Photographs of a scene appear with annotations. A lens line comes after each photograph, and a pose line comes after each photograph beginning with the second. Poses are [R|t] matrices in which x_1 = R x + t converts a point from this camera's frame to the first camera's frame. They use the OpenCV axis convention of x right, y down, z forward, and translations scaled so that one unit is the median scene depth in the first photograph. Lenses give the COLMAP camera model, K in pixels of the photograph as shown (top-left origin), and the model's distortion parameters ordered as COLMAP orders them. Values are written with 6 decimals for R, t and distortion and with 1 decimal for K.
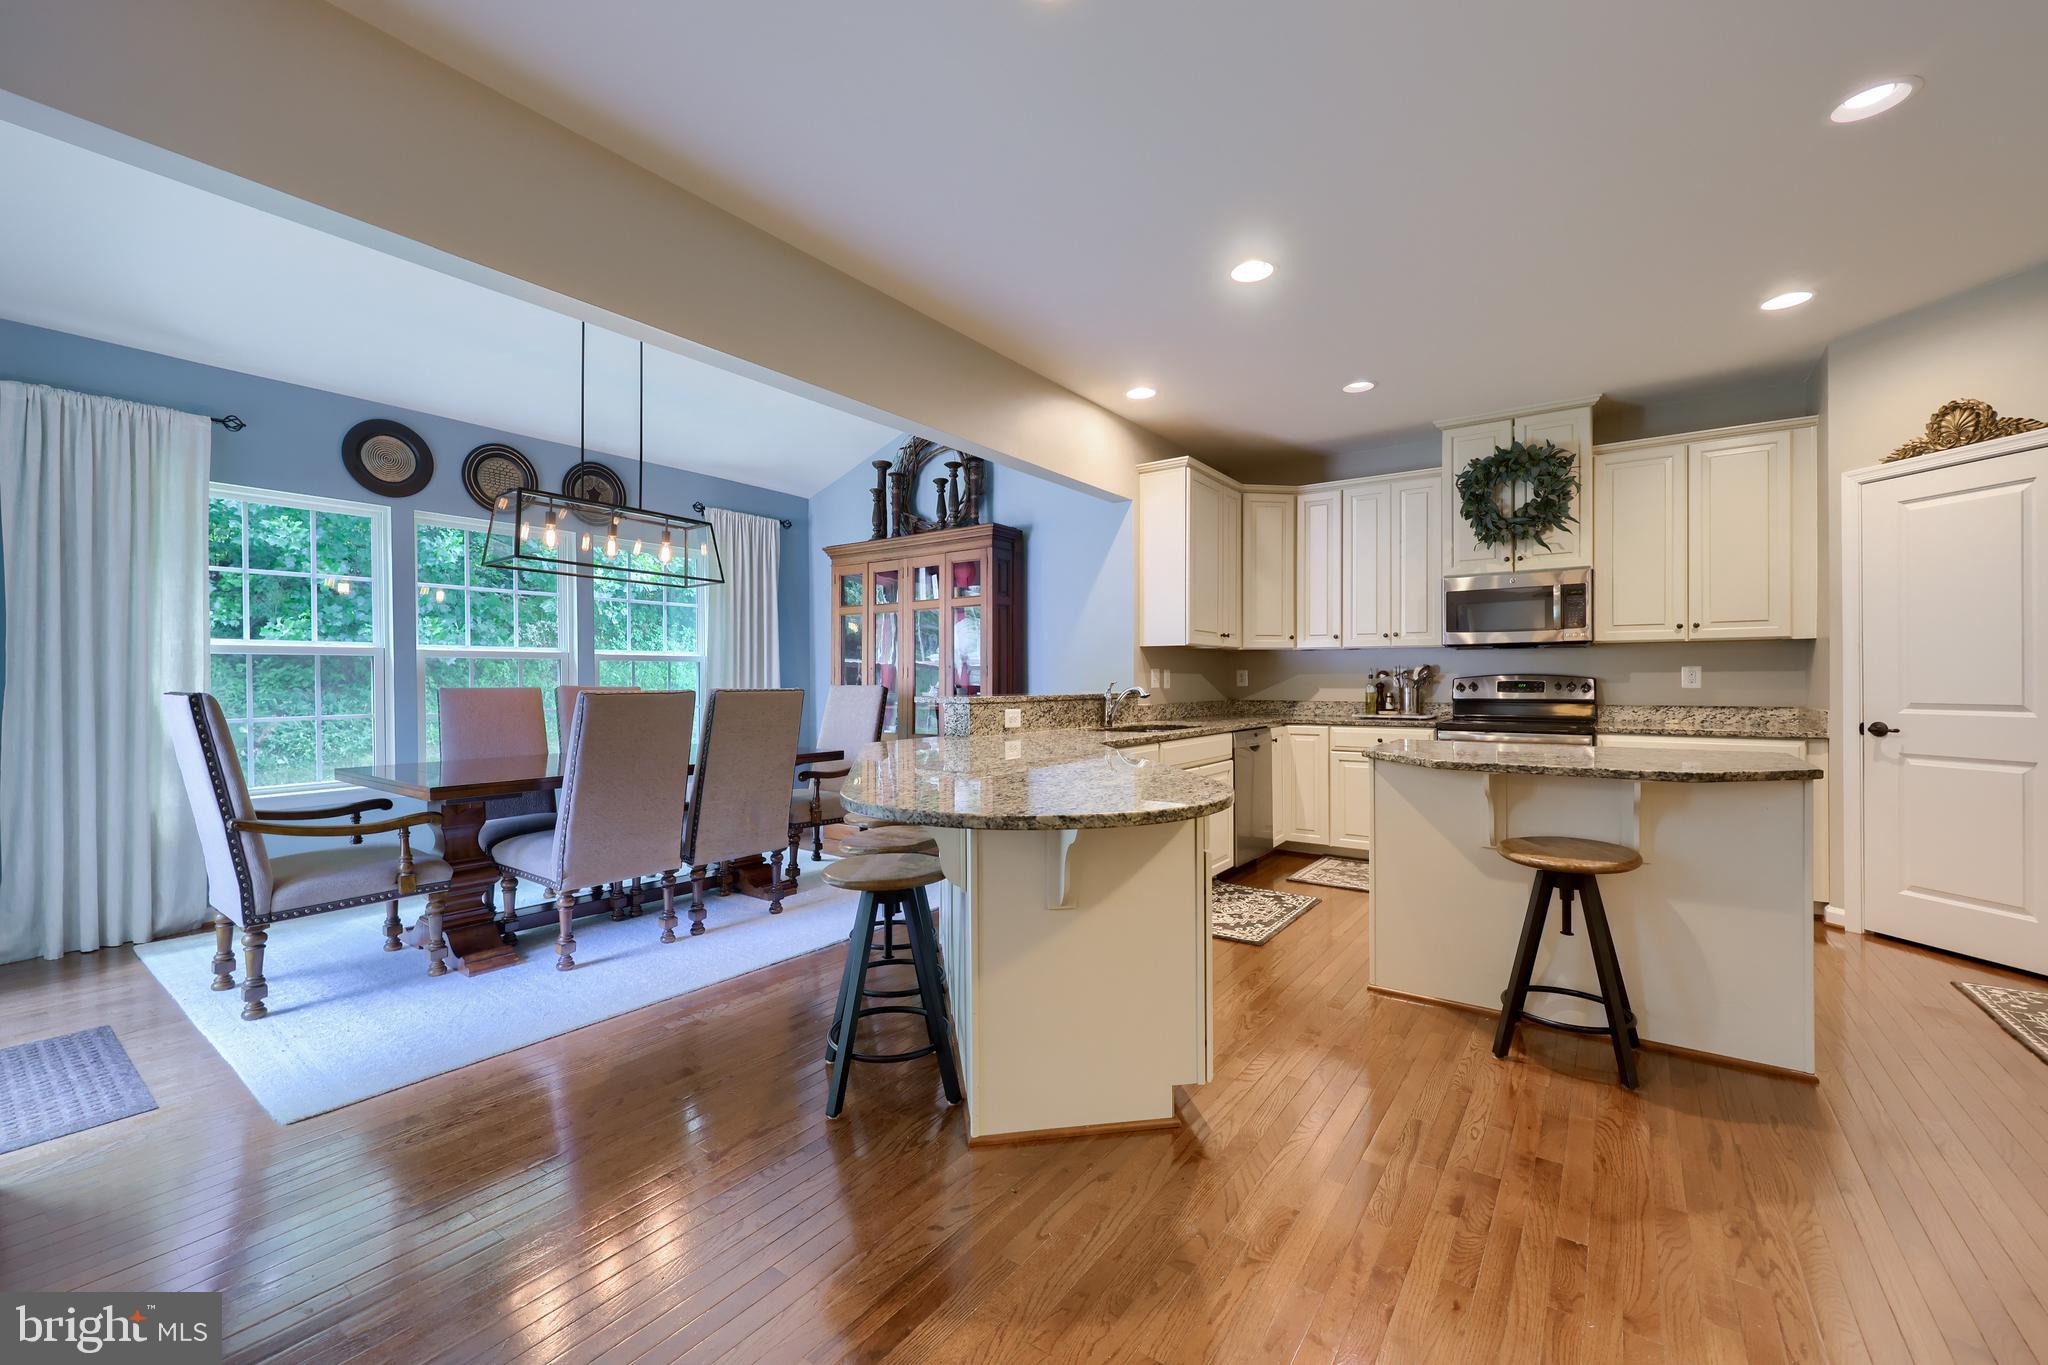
lens RADIAL K [[831.3, 0, 1022.6], [0, 831.3, 688.5], [0, 0, 1]] dist [-0.001043, 0.000175]
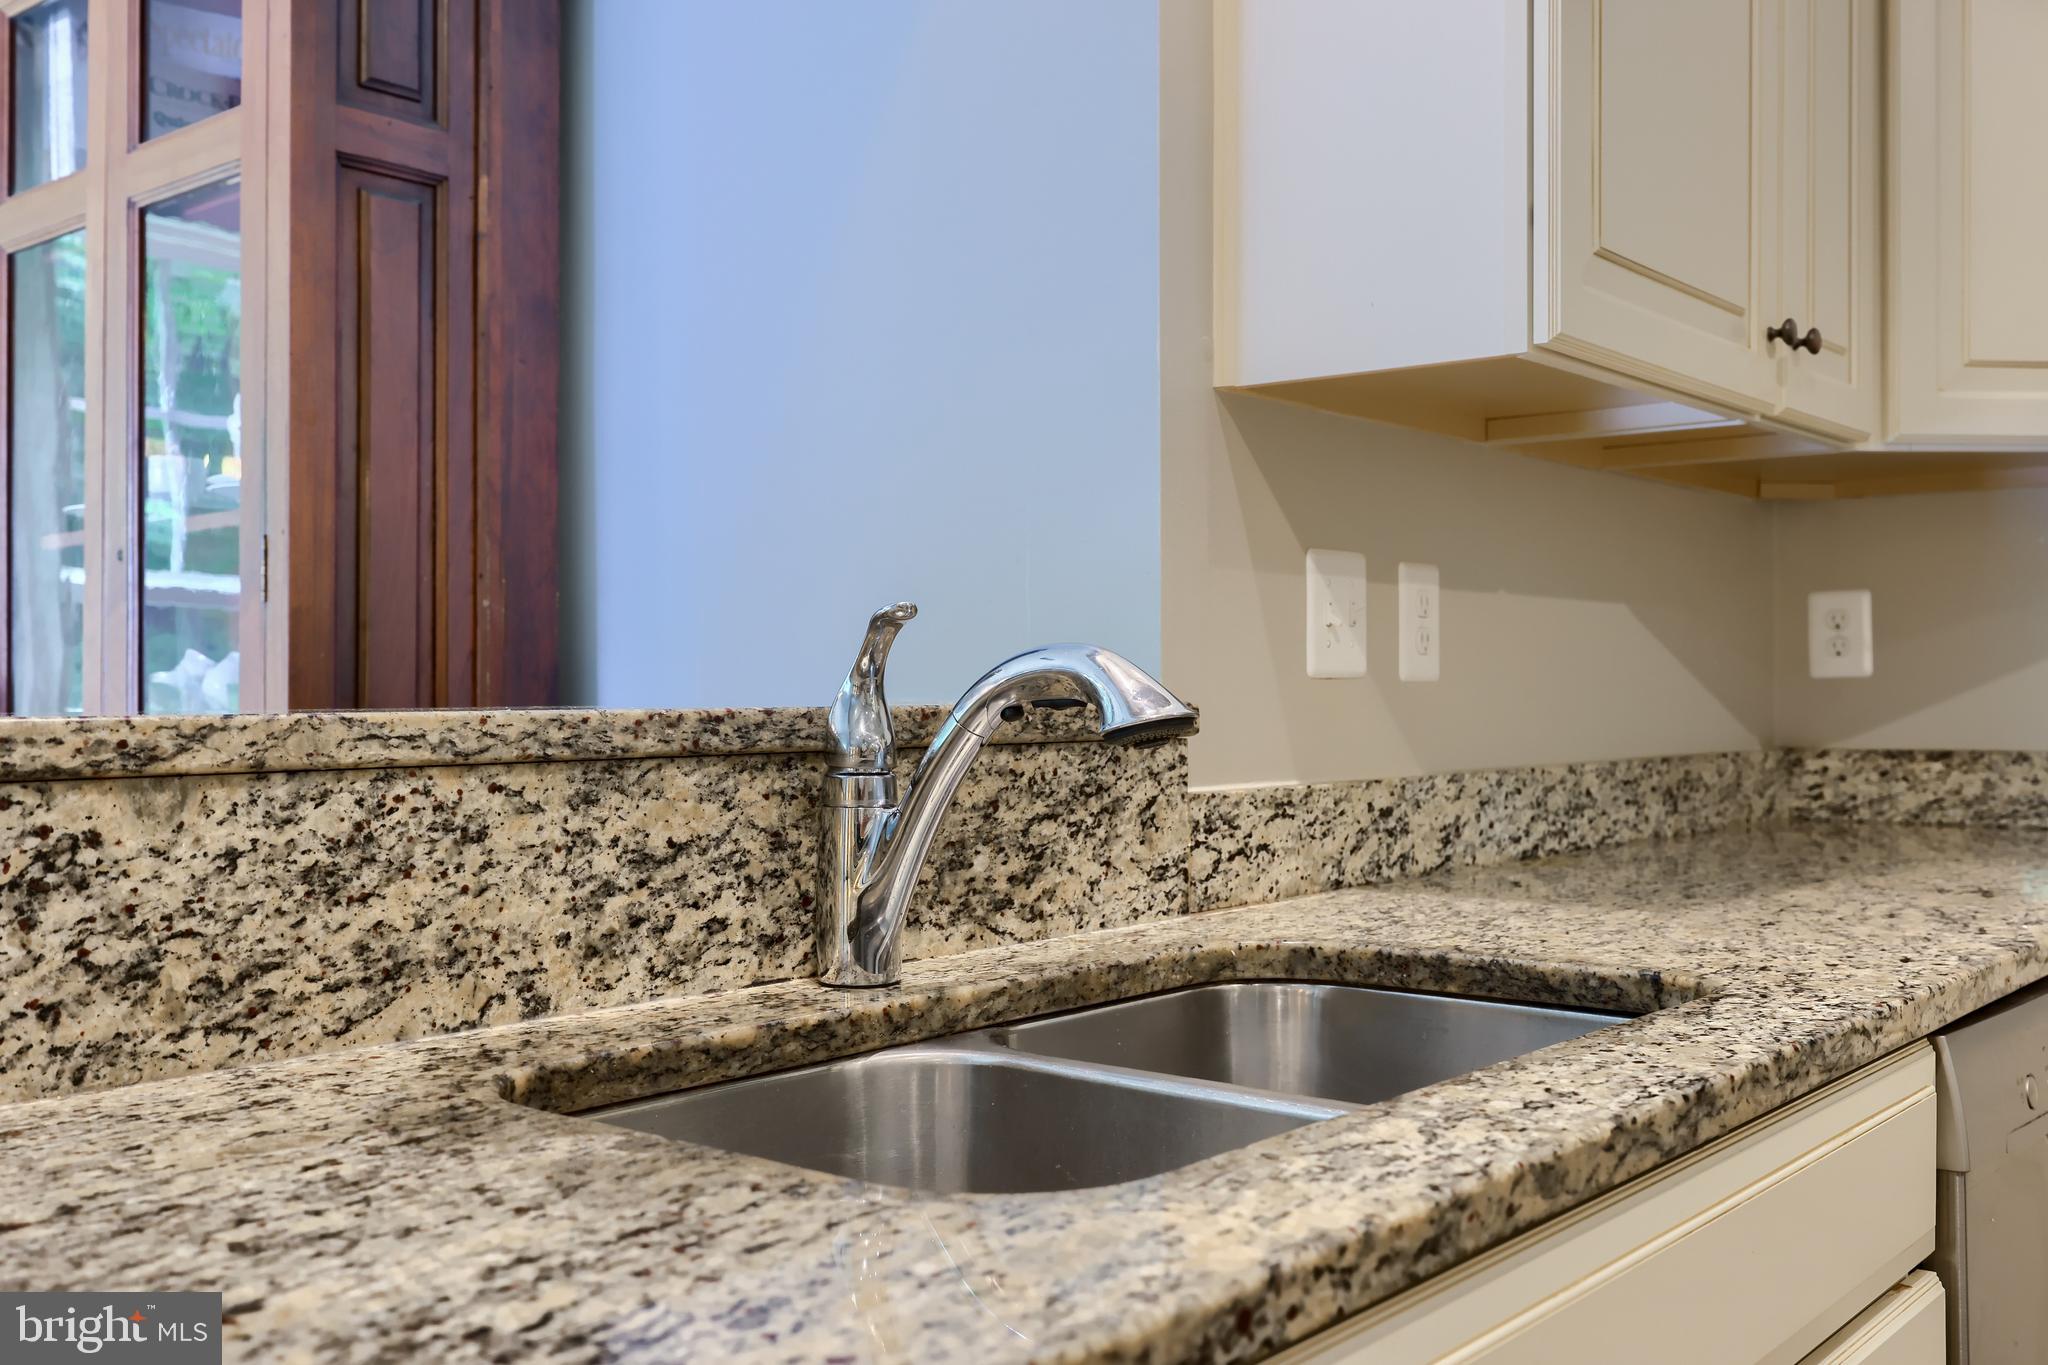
lens RADIAL K [[1876.0, 0, 1021.3], [0, 1876.0, 675.9], [0, 0, 1]] dist [-0.043606, 0.000000]
pose [[0.996685, 0.006943, -0.081057, 0.149548], [-0.007783, 0.999919, -0.010057, 0.003860], [0.080980, 0.010655, 0.996659, 0.746001]]
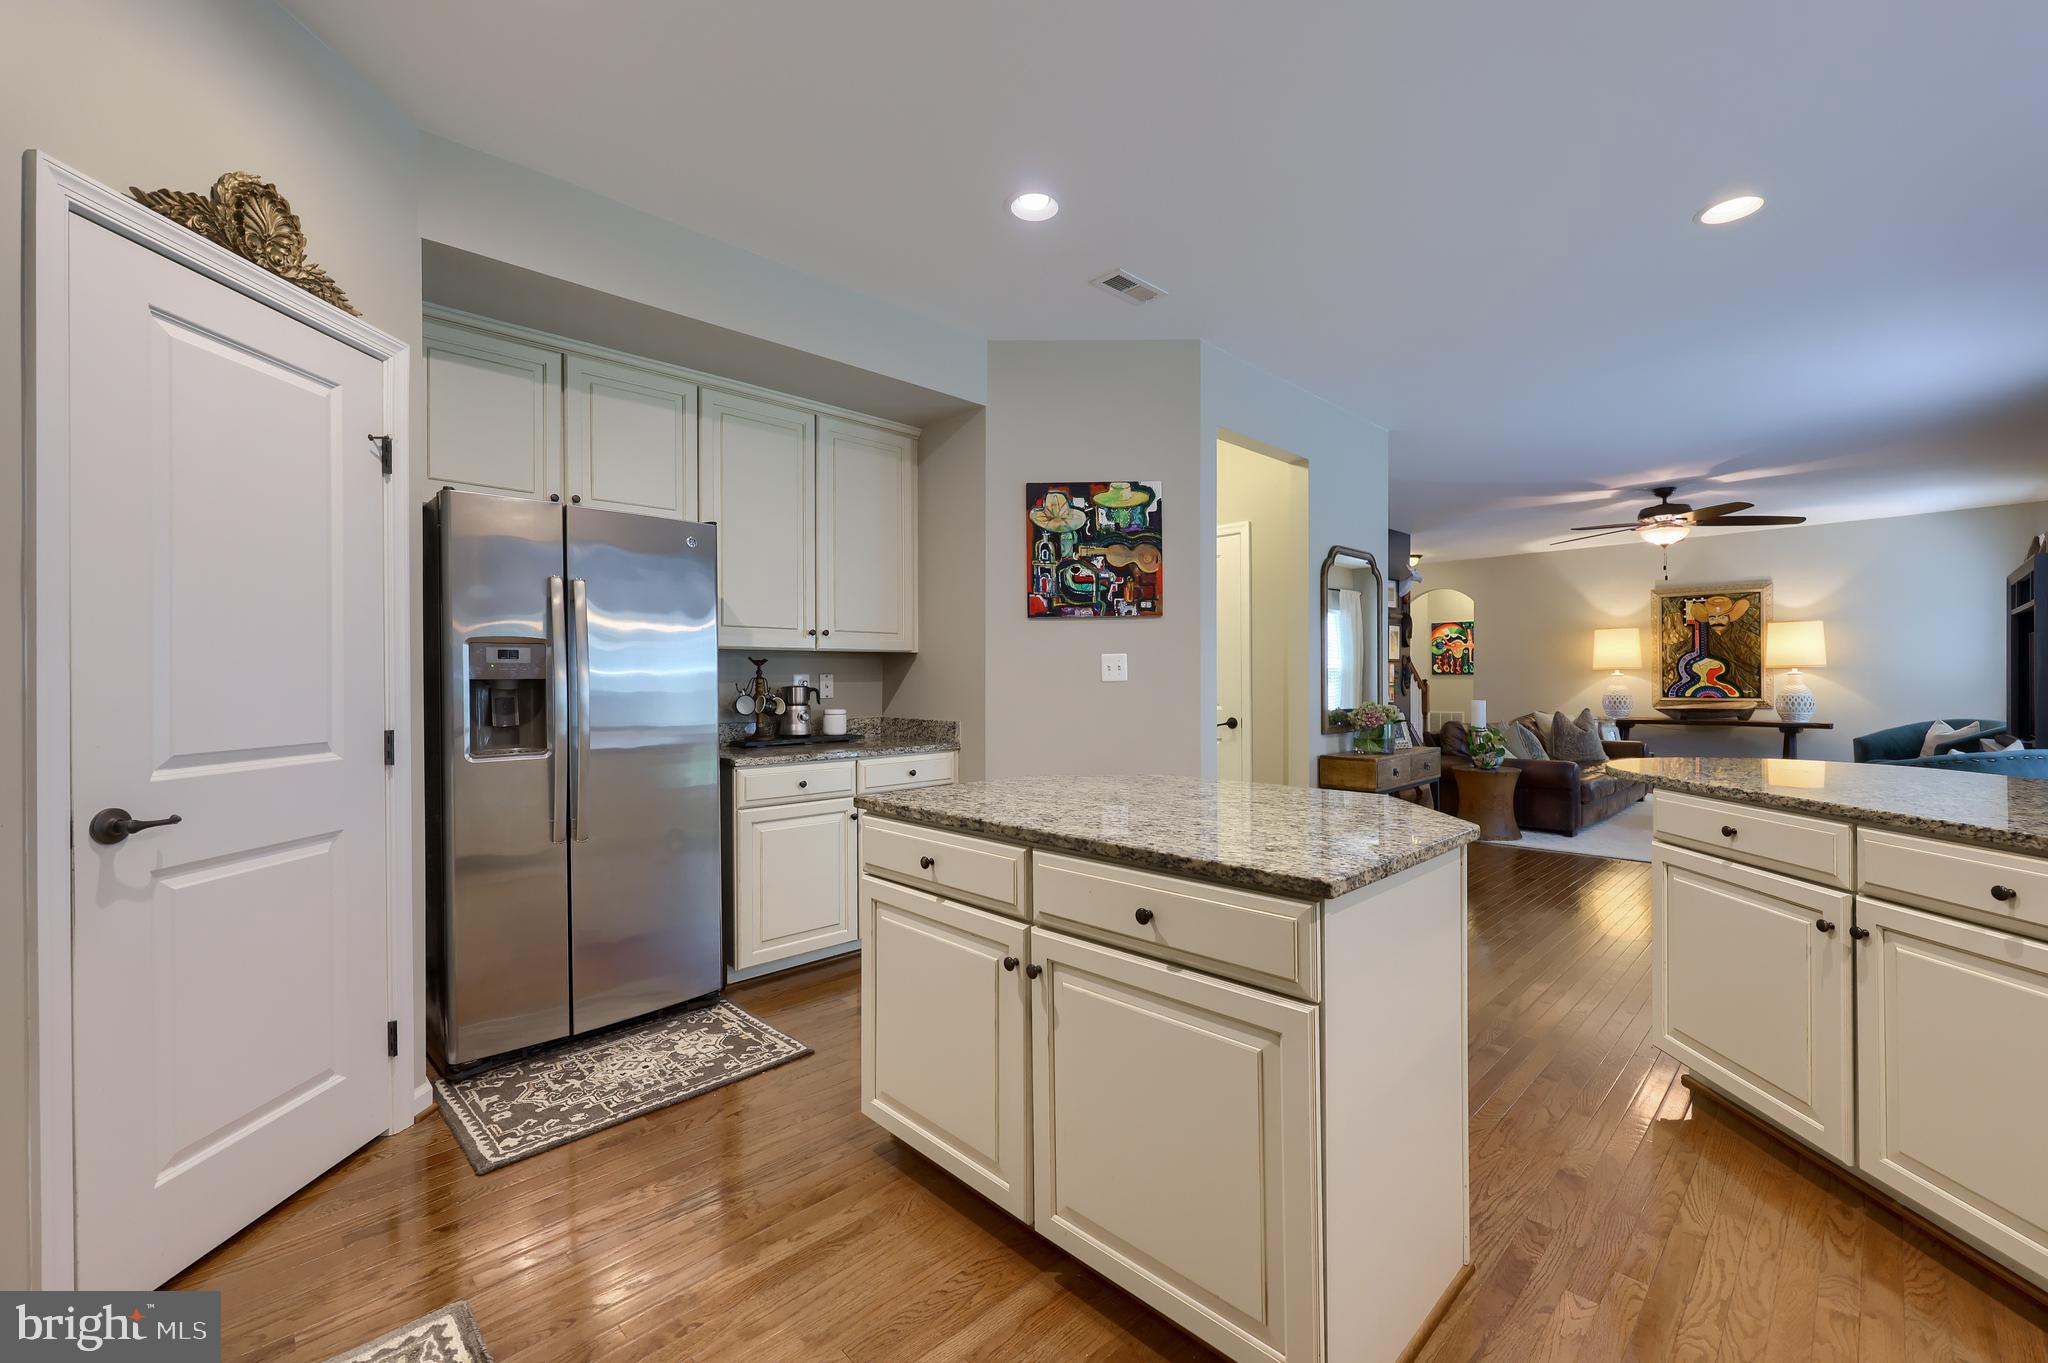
lens RADIAL K [[831.3, 0, 1019.0], [0, 831.3, 677.5], [0, 0, 1]] dist [-0.001043, 0.000175]
pose [[-0.985741, 0.008302, 0.168067, 0.416148], [0.009704, 0.999925, 0.007523, -0.019503], [-0.167992, 0.009046, -0.985747, 1.077294]]
